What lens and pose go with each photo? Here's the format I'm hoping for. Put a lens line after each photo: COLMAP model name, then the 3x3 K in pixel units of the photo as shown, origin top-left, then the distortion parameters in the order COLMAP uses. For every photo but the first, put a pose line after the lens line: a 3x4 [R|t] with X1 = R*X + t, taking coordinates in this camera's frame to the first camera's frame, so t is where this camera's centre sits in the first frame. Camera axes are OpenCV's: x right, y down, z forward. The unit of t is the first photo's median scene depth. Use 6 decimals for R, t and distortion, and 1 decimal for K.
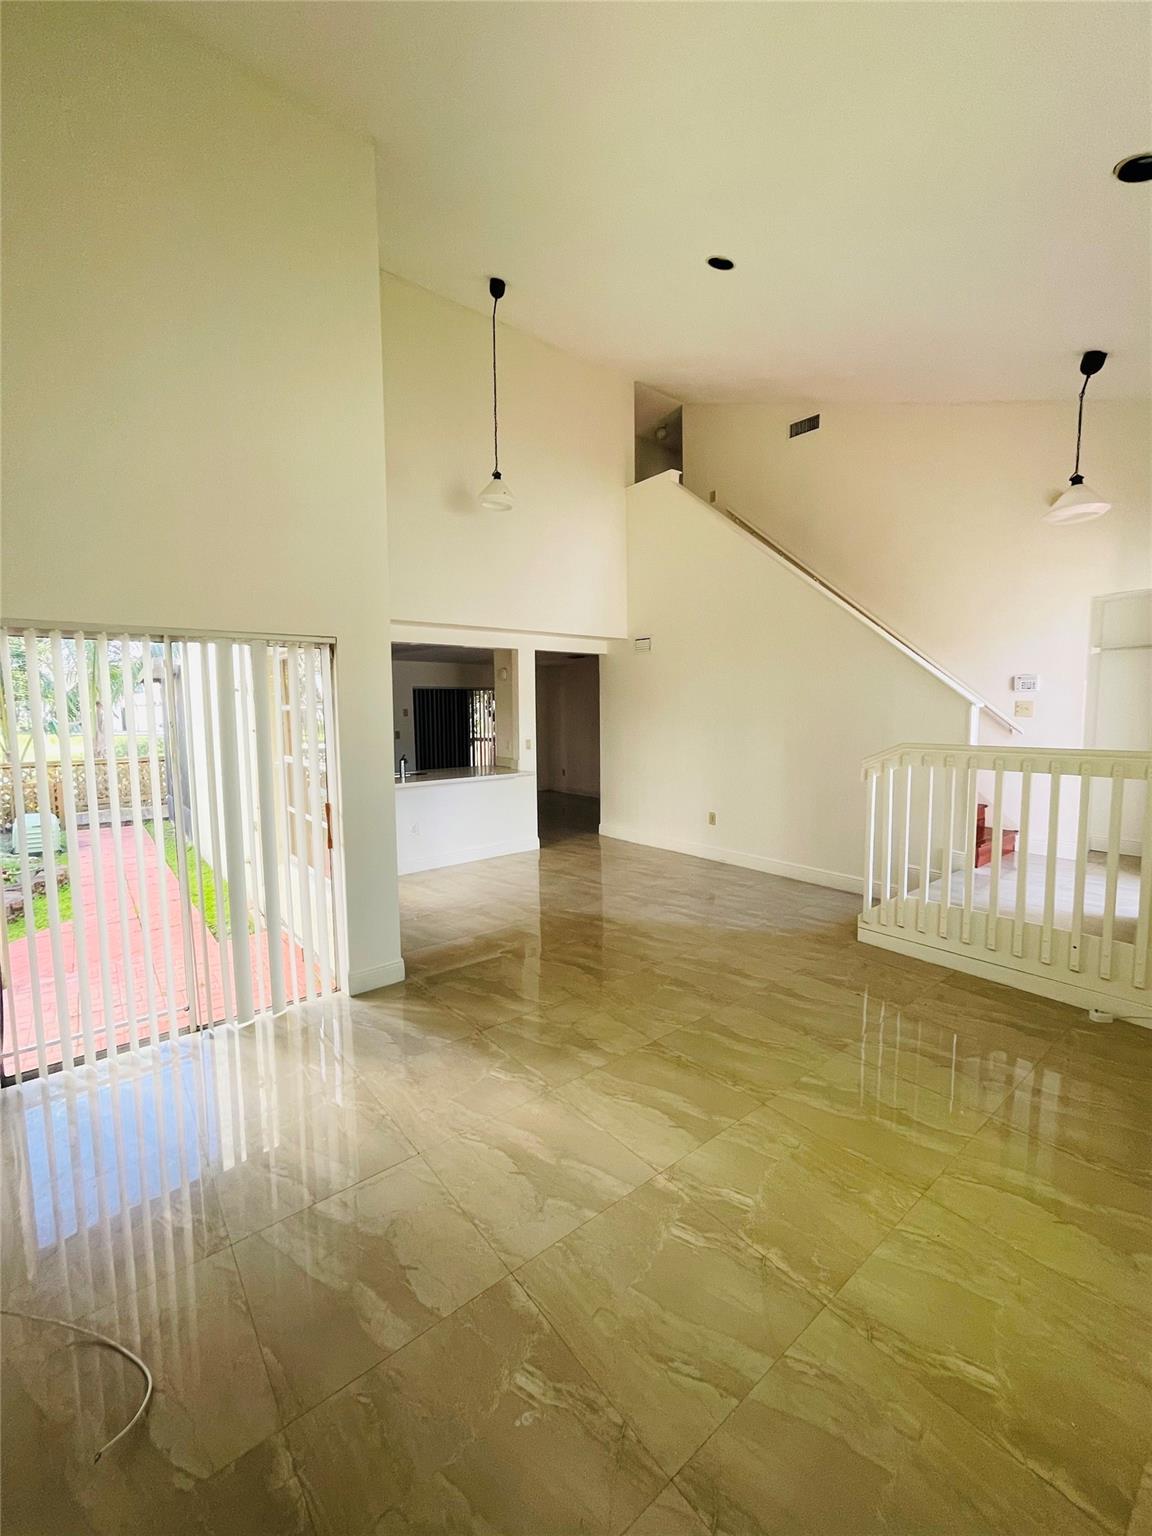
lens RADIAL K [[619.1, 0, 575.5], [0, 619.1, 759.3], [0, 0, 1]] dist [-0.000491, -0.000428]
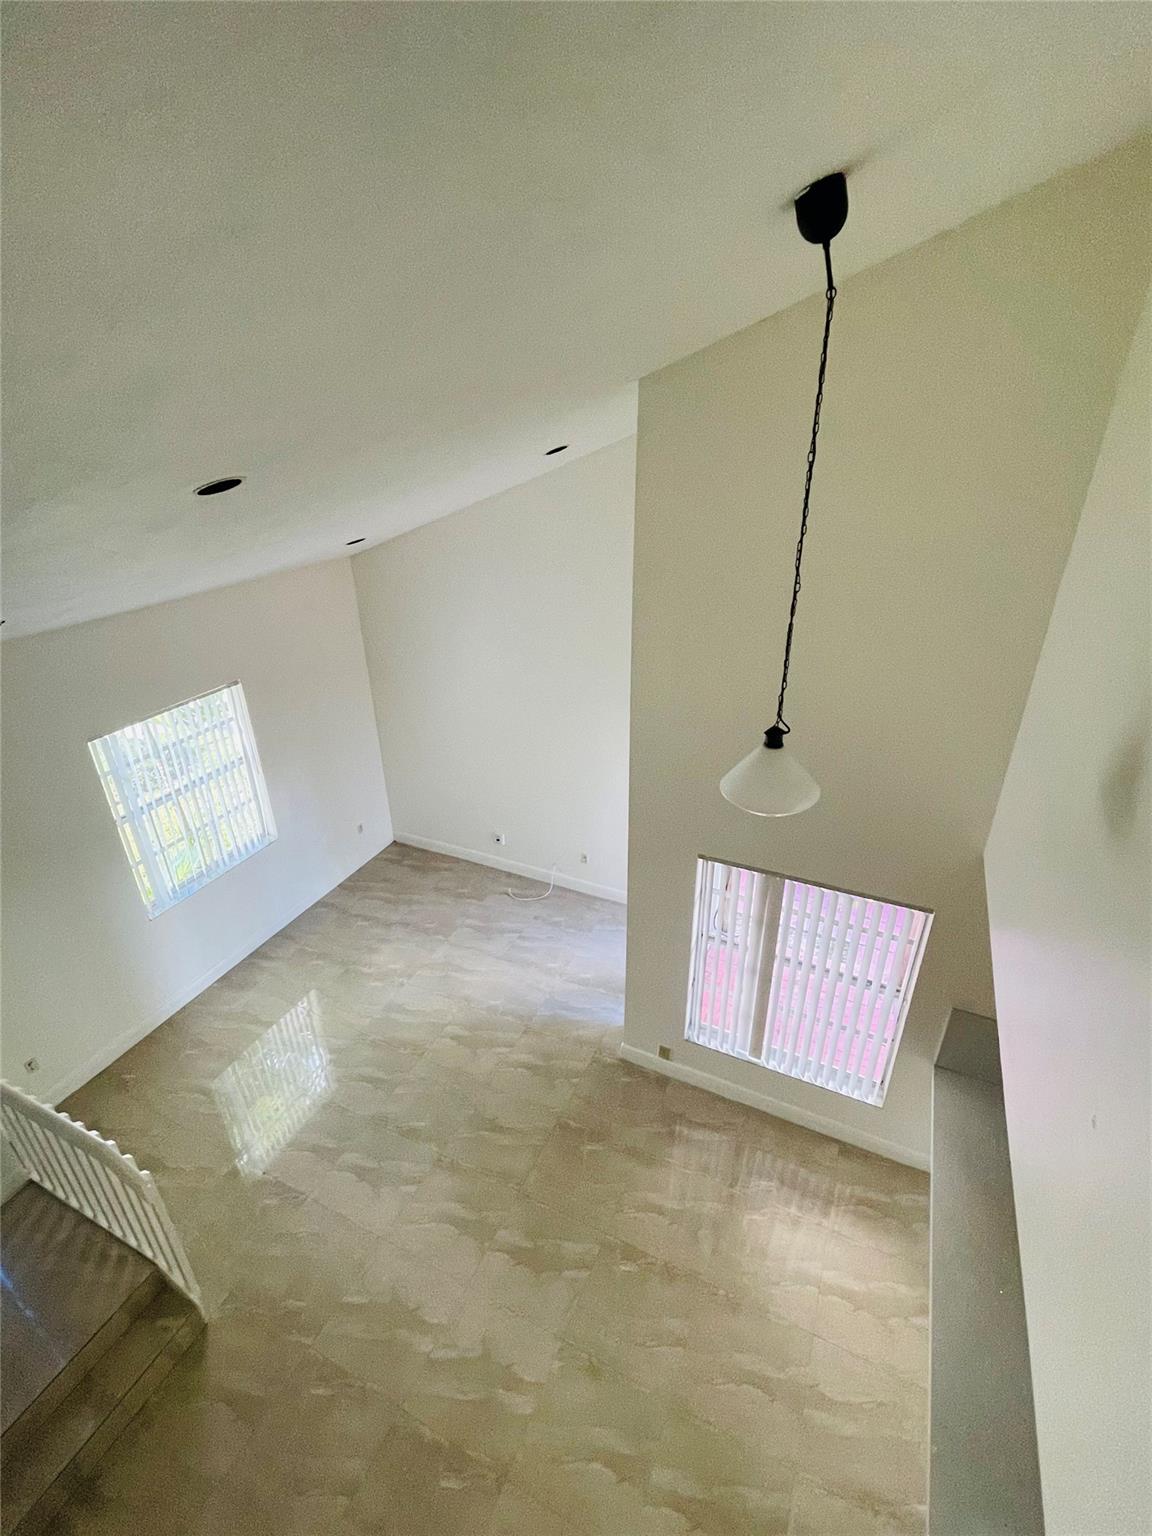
lens RADIAL K [[709.7, 0, 577.0], [0, 709.7, 779.2], [0, 0, 1]] dist [-0.004148, 0.000045]
pose [[-0.900948, 0.232251, -0.366541, 0.200871], [-0.001731, 0.842776, 0.538262, -0.857343], [0.433924, 0.485581, -0.758895, 1.649934]]
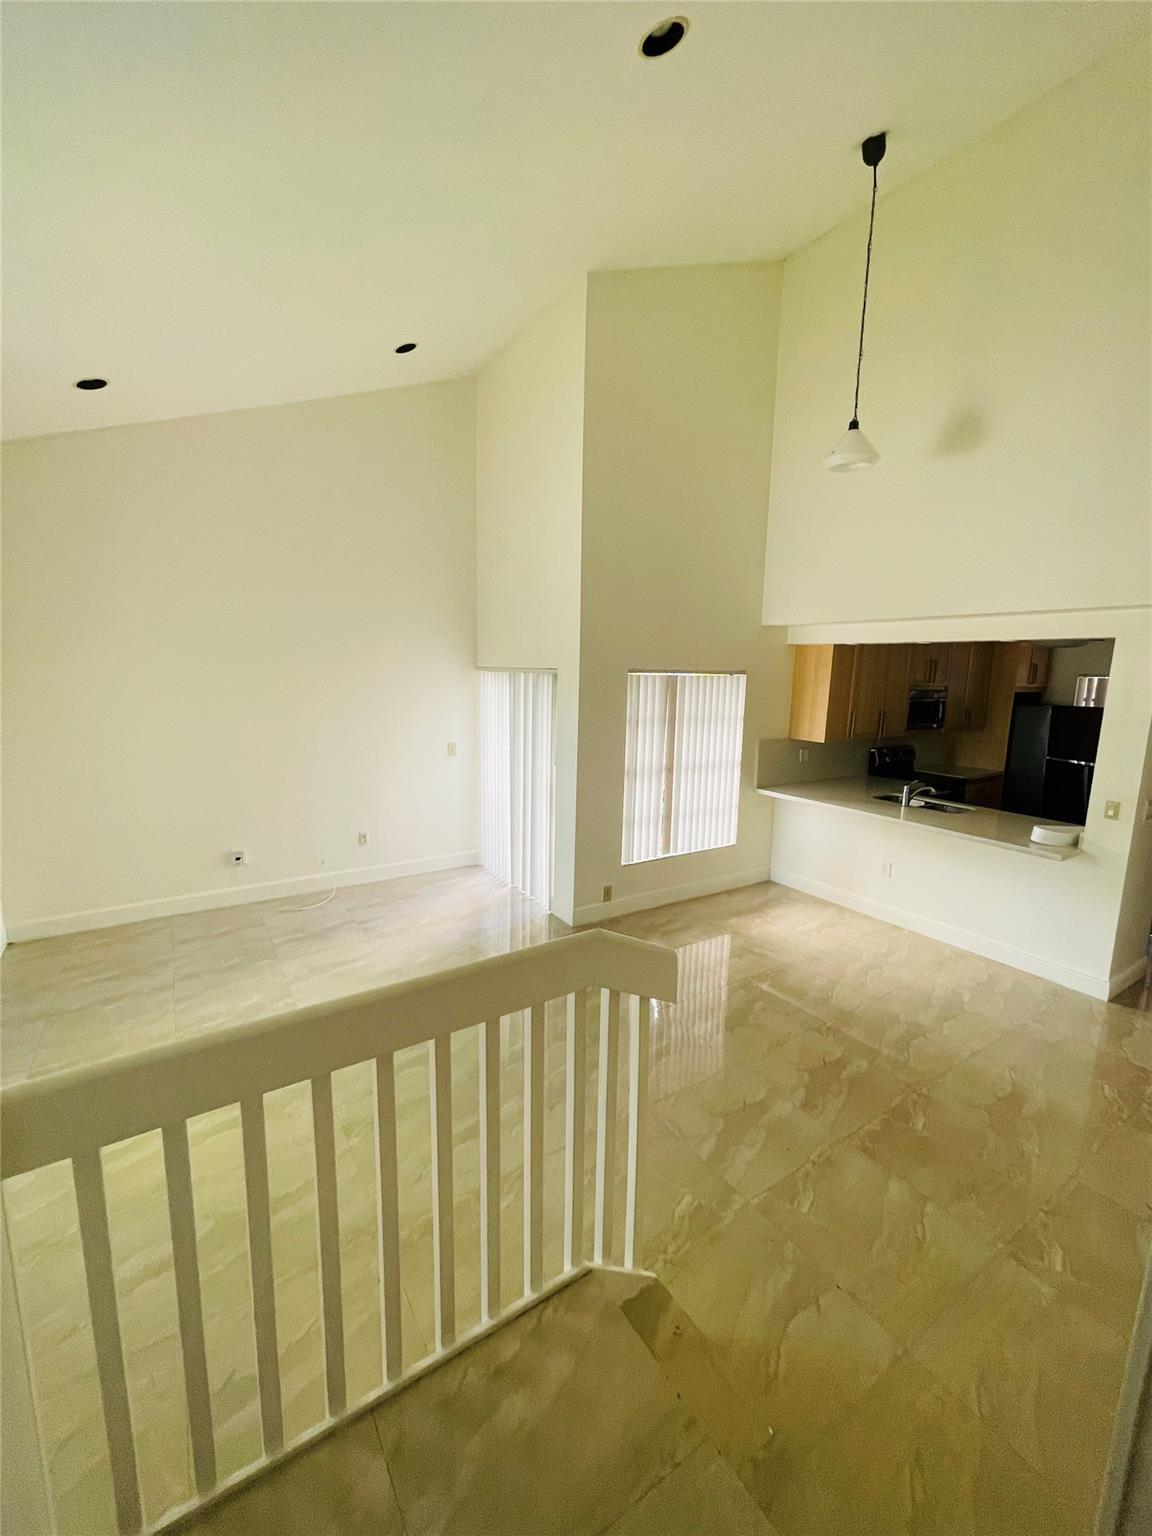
lens RADIAL K [[619.1, 0, 574.7], [0, 619.1, 780.4], [0, 0, 1]] dist [-0.000491, -0.000428]
pose [[-0.098586, 0.192190, -0.976393, 0.872854], [-0.100811, 0.974196, 0.201936, -0.197864], [0.990009, 0.118340, -0.076668, 0.976219]]
